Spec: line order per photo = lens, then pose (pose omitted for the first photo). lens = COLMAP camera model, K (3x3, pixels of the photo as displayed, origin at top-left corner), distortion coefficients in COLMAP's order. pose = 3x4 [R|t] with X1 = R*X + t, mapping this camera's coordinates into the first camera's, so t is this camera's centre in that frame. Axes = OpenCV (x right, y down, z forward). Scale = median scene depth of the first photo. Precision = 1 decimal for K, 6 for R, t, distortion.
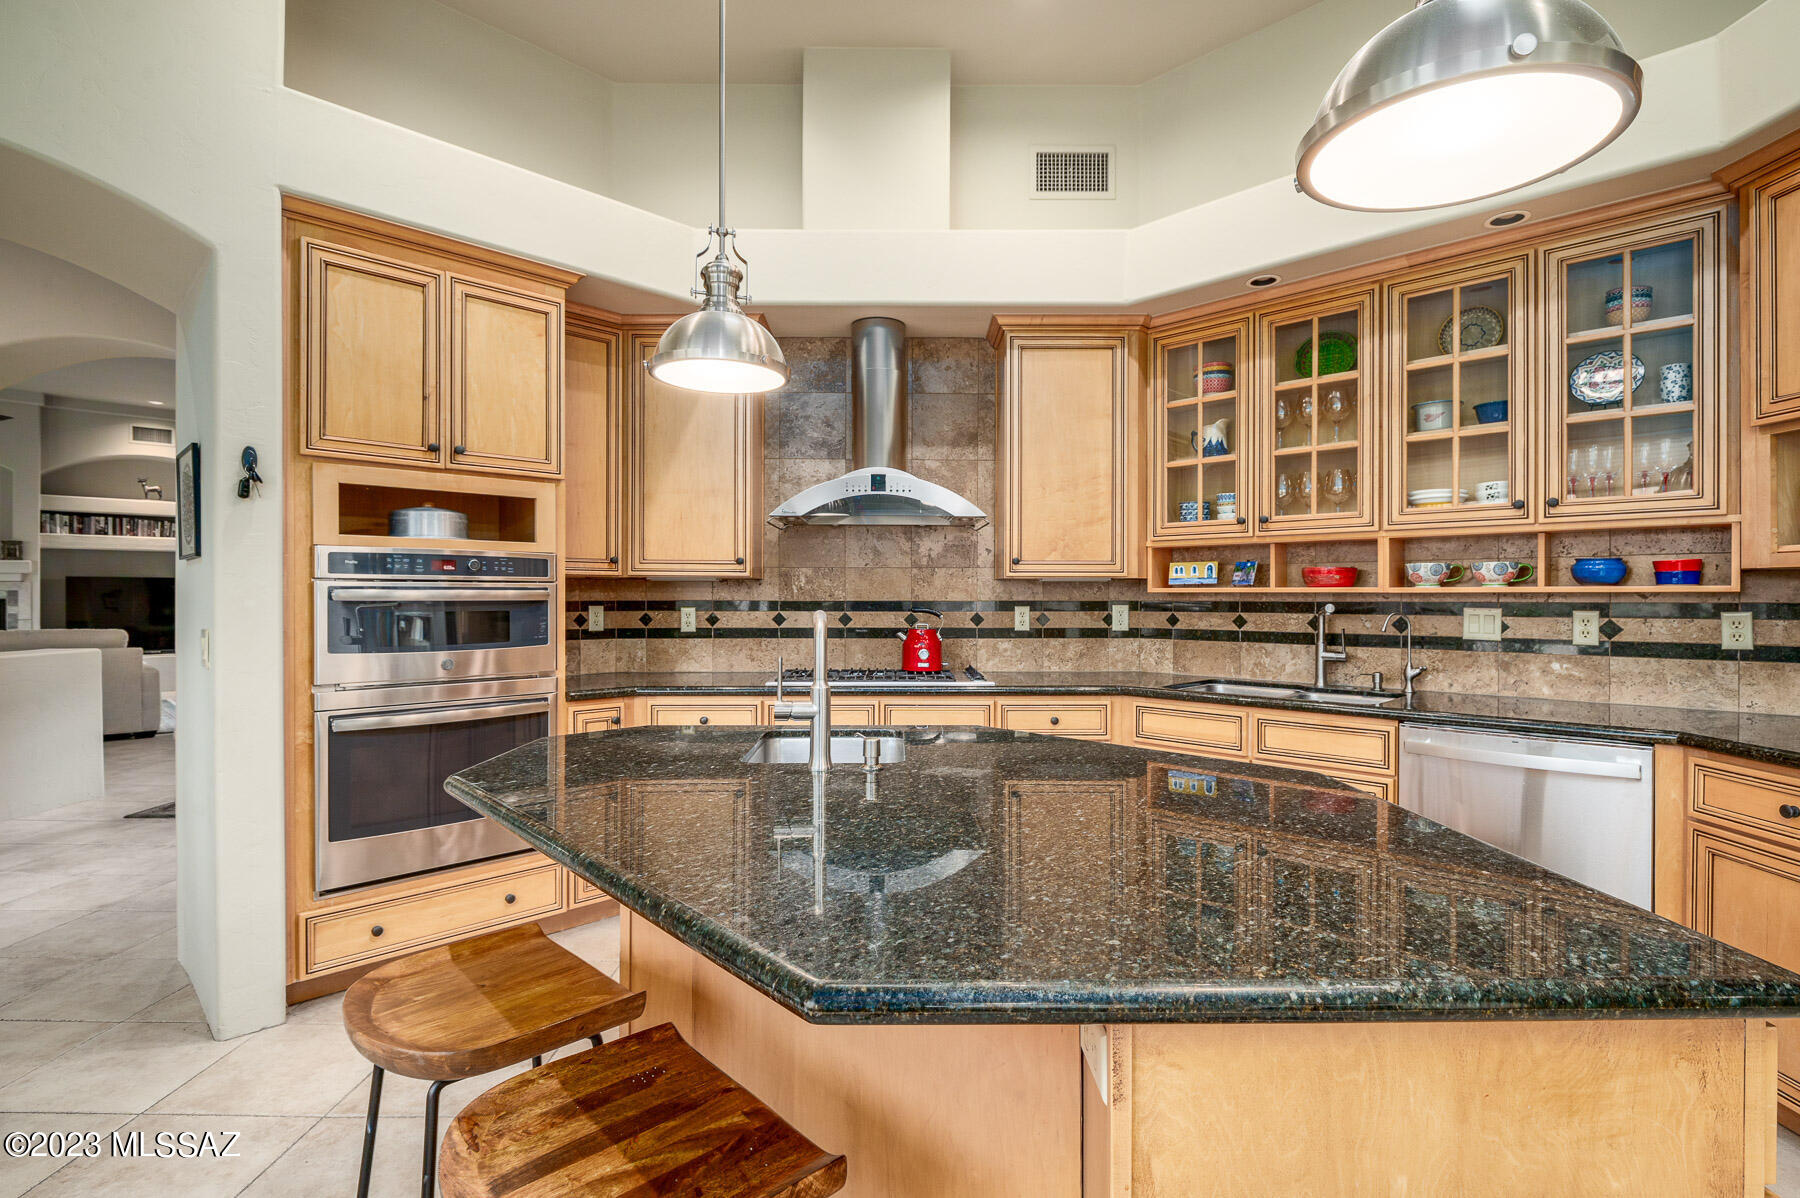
lens RADIAL K [[864.1, 0, 902.1], [0, 864.1, 594.6], [0, 0, 1]] dist [-0.000264, -0.004046]
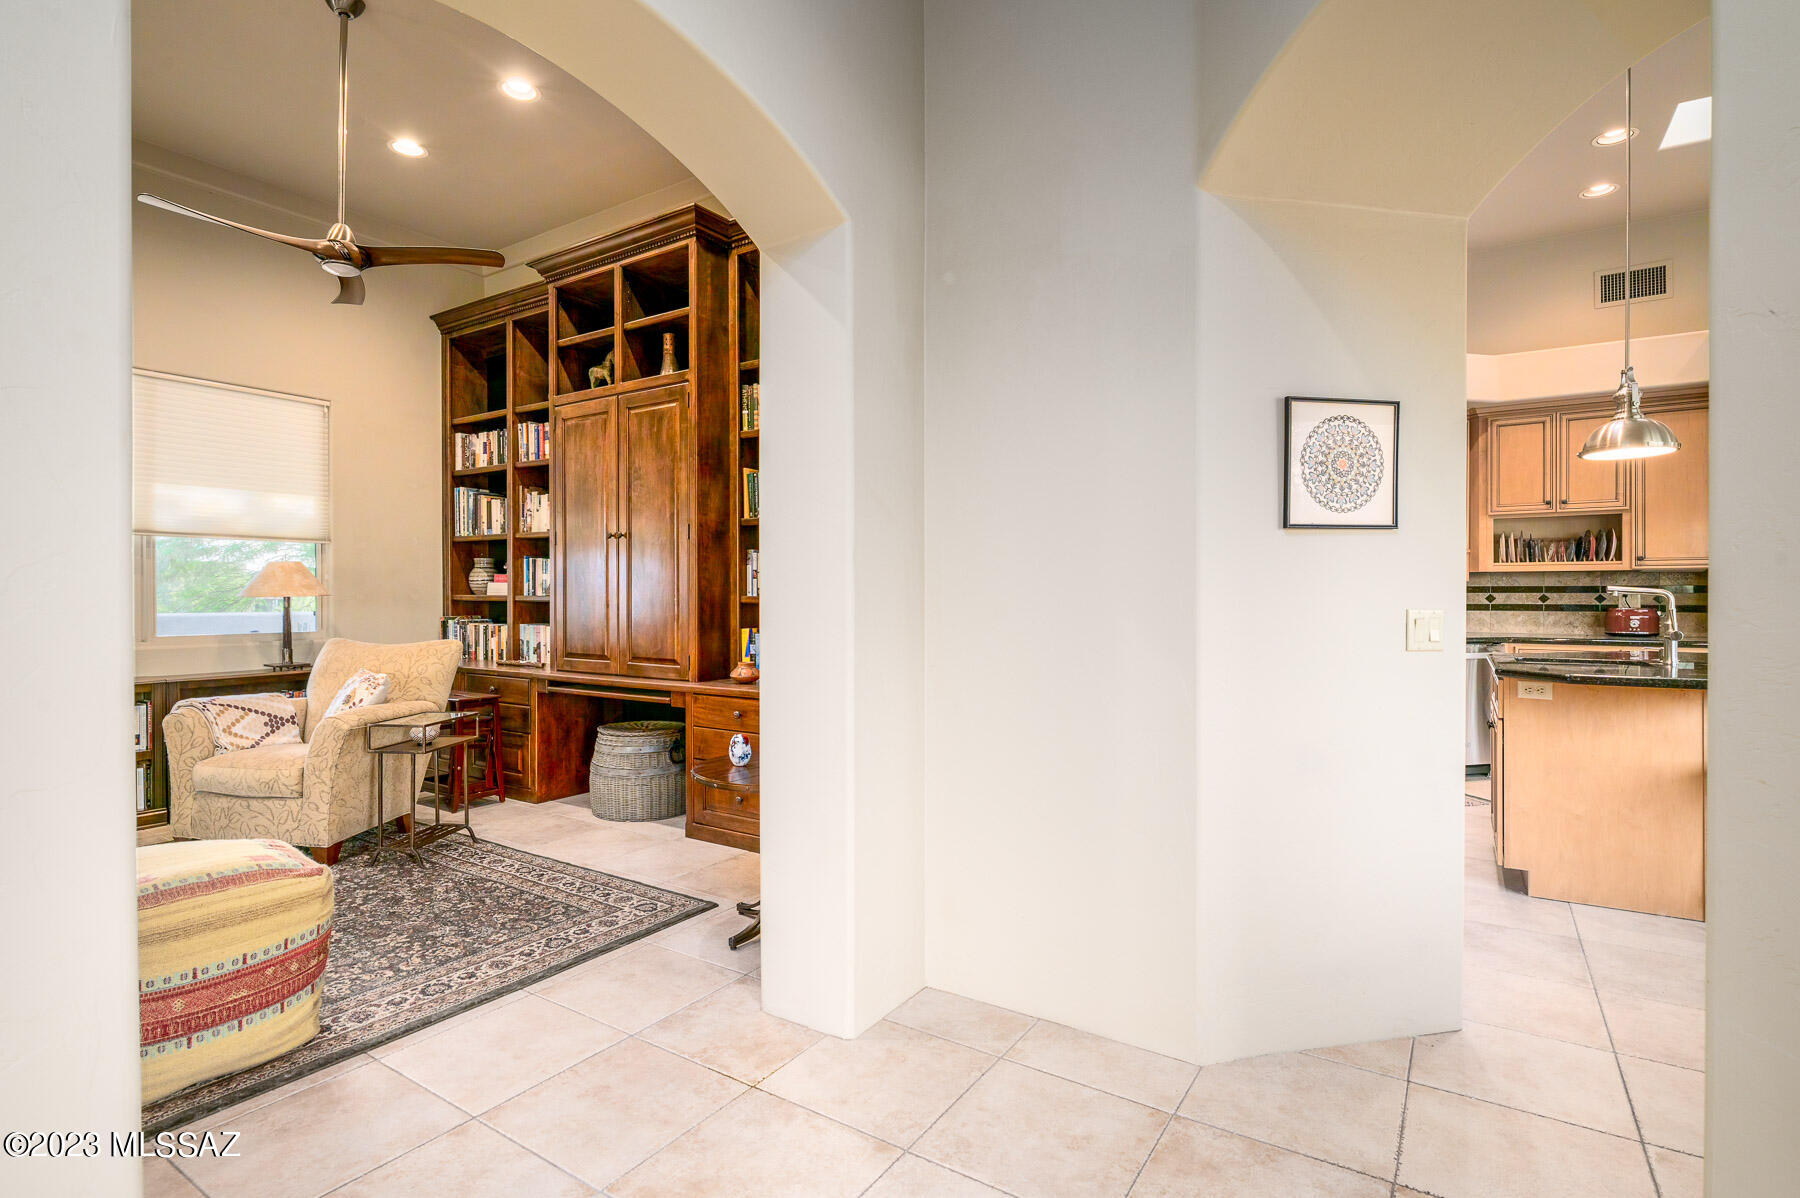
lens RADIAL K [[864.1, 0, 901.8], [0, 864.1, 599.0], [0, 0, 1]] dist [-0.000264, -0.004046]
pose [[0.553053, -0.009677, 0.833090, -1.338057], [0.002071, 0.999945, 0.010240, 0.012187], [-0.833143, -0.003937, 0.553043, 0.675006]]
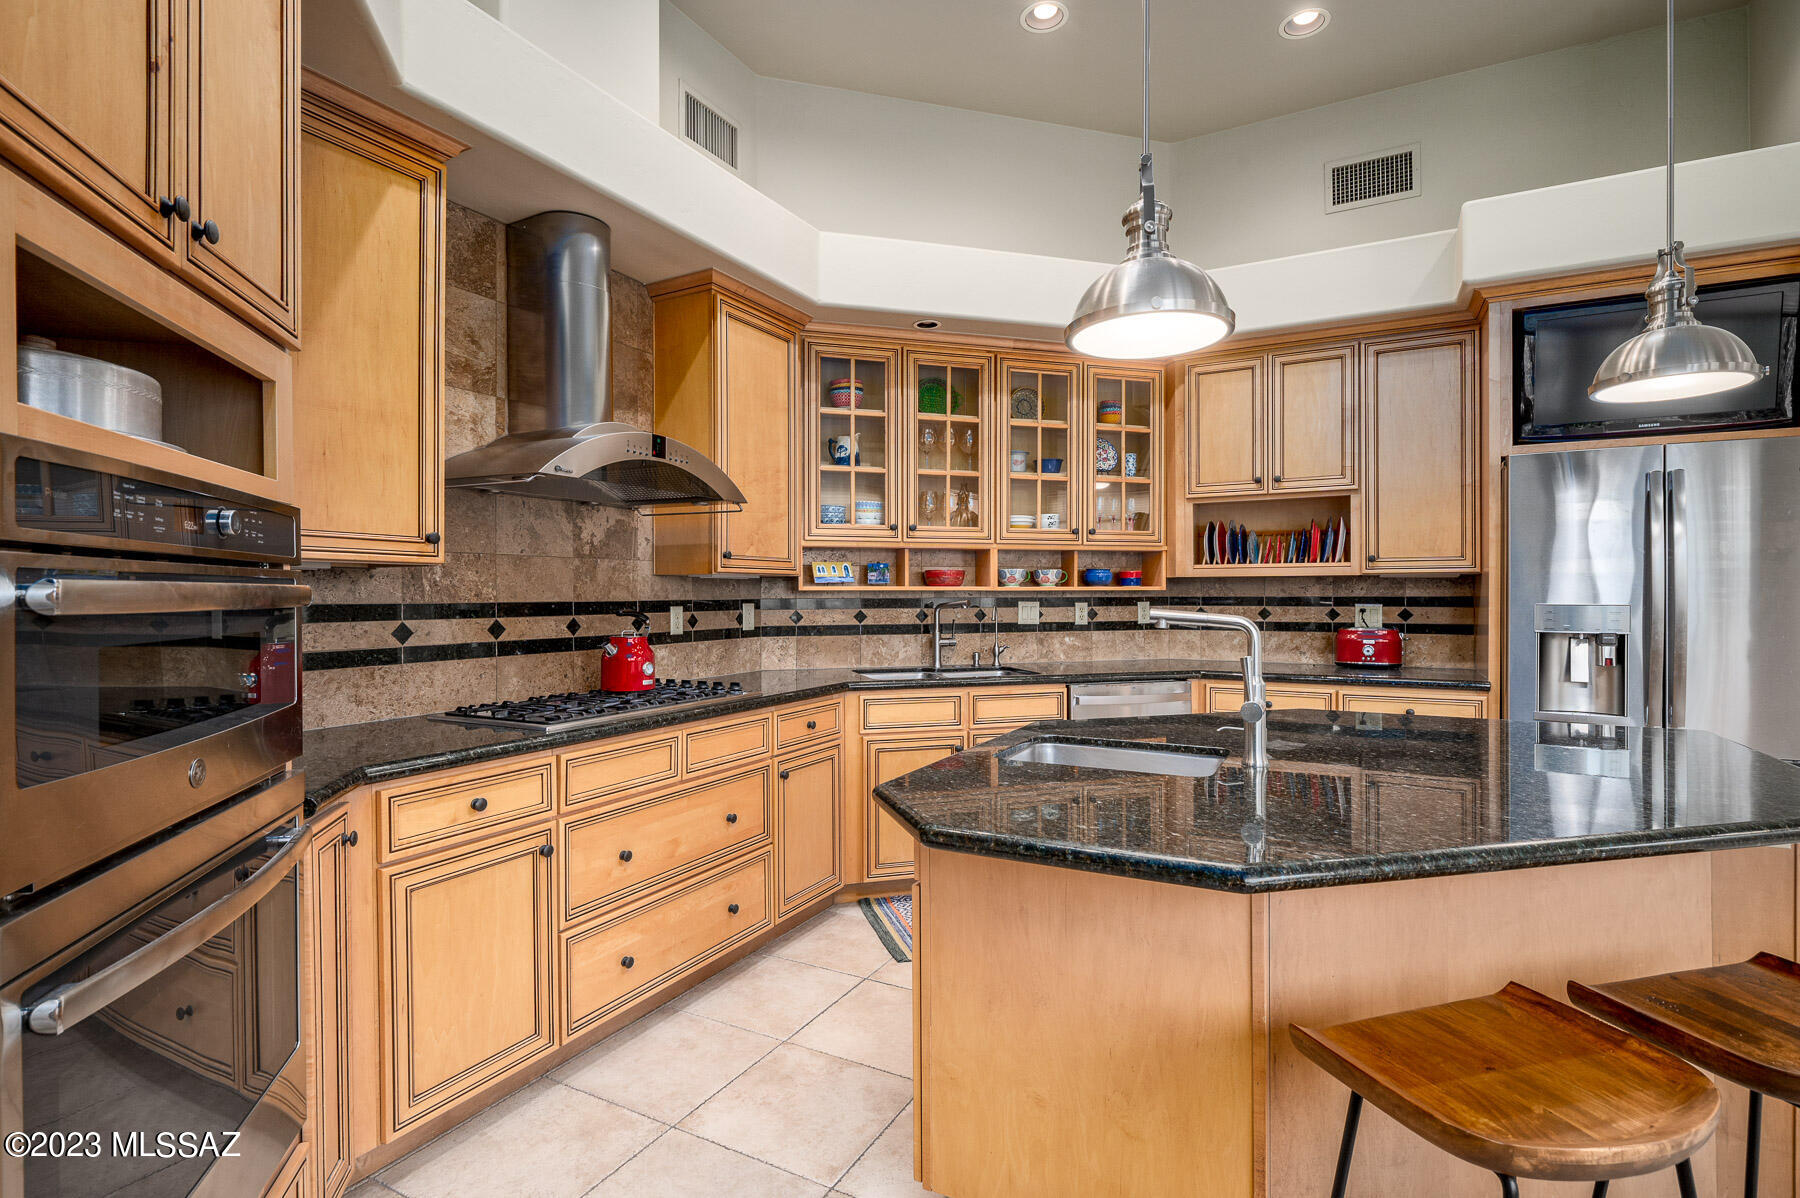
lens RADIAL K [[864.1, 0, 901.0], [0, 864.1, 598.0], [0, 0, 1]] dist [-0.000264, -0.004046]
pose [[0.479056, -0.007378, 0.877754, -0.575108], [0.001650, 0.999970, 0.007505, -0.001040], [-0.877783, -0.002147, 0.479054, 0.430383]]
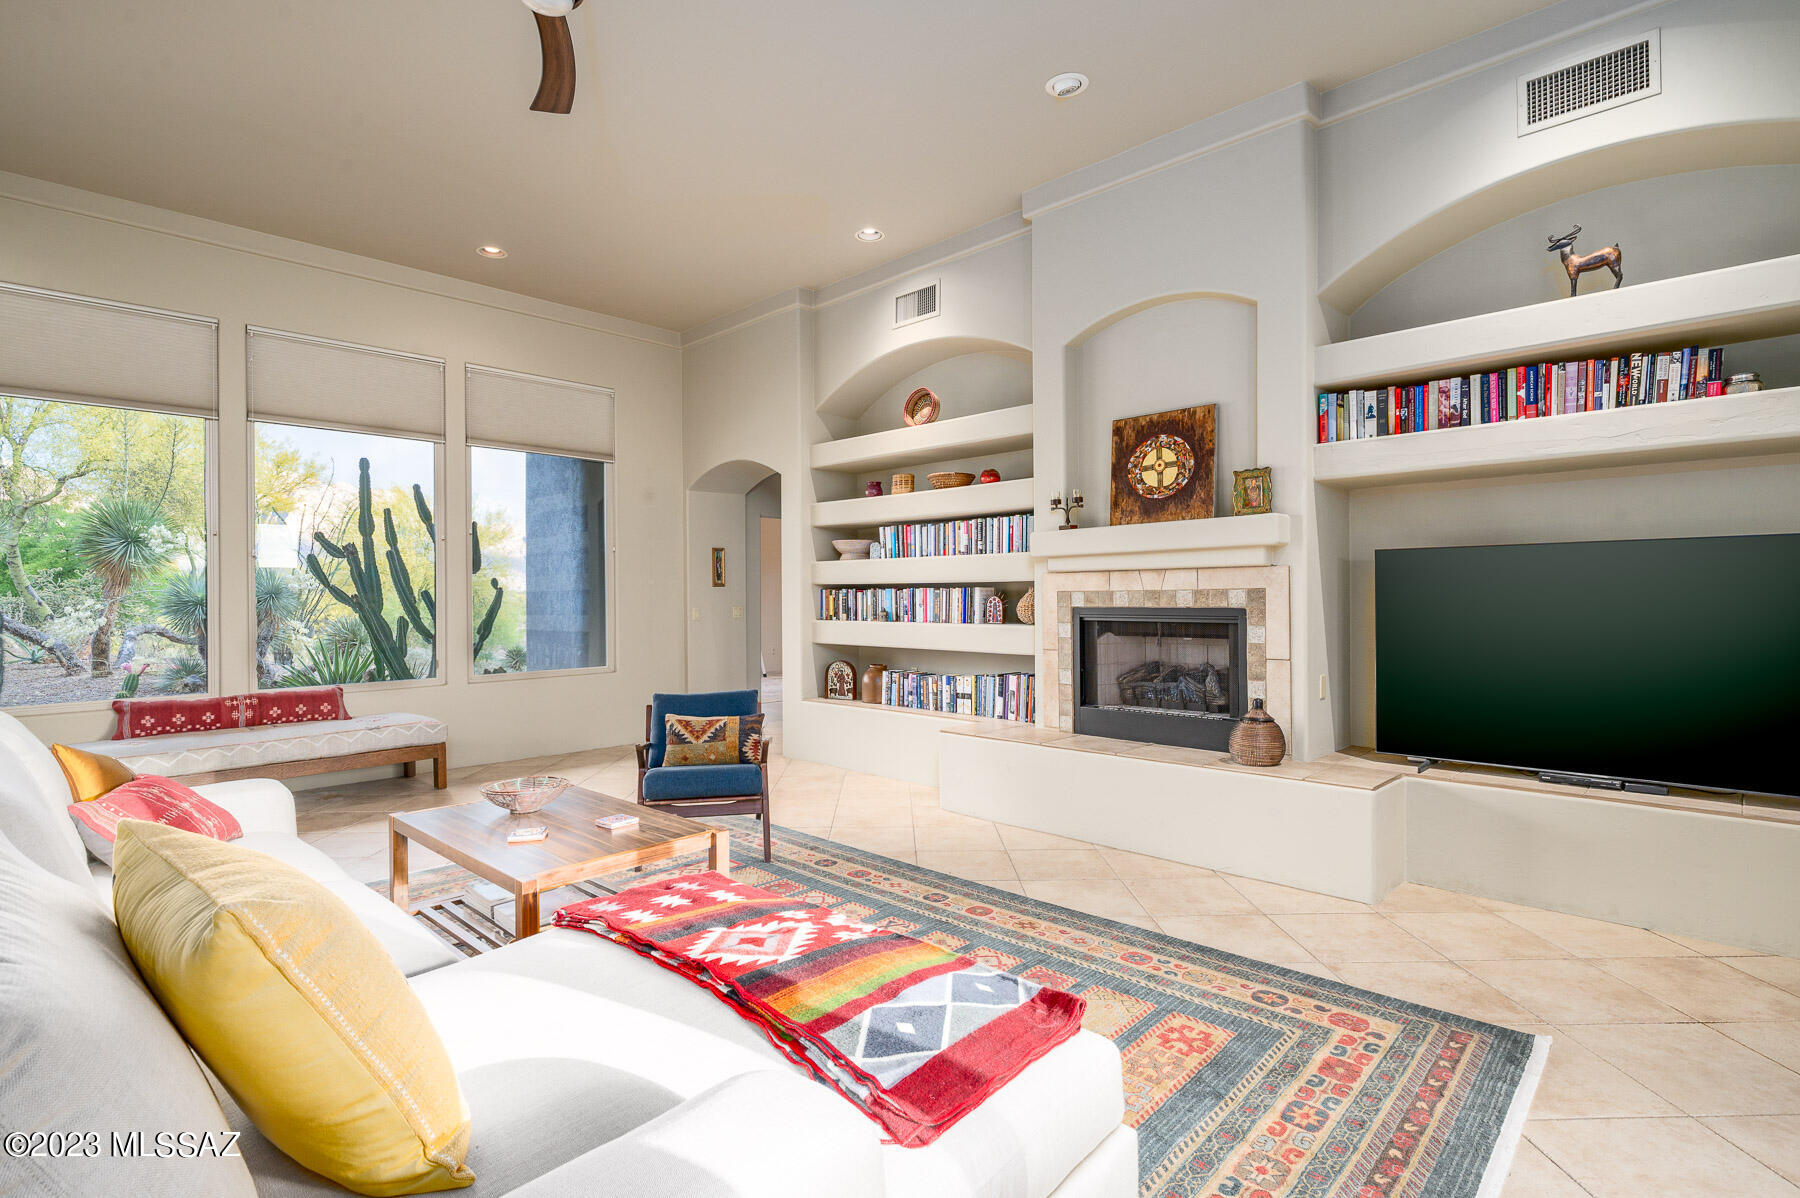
lens RADIAL K [[864.1, 0, 889.6], [0, 864.1, 599.6], [0, 0, 1]] dist [-0.000264, -0.004046]
pose [[0.009455, 0.001283, -0.999954, -1.736410], [0.007937, 0.999968, 0.001358, -0.003897], [0.999924, -0.007950, 0.009444, 2.302372]]
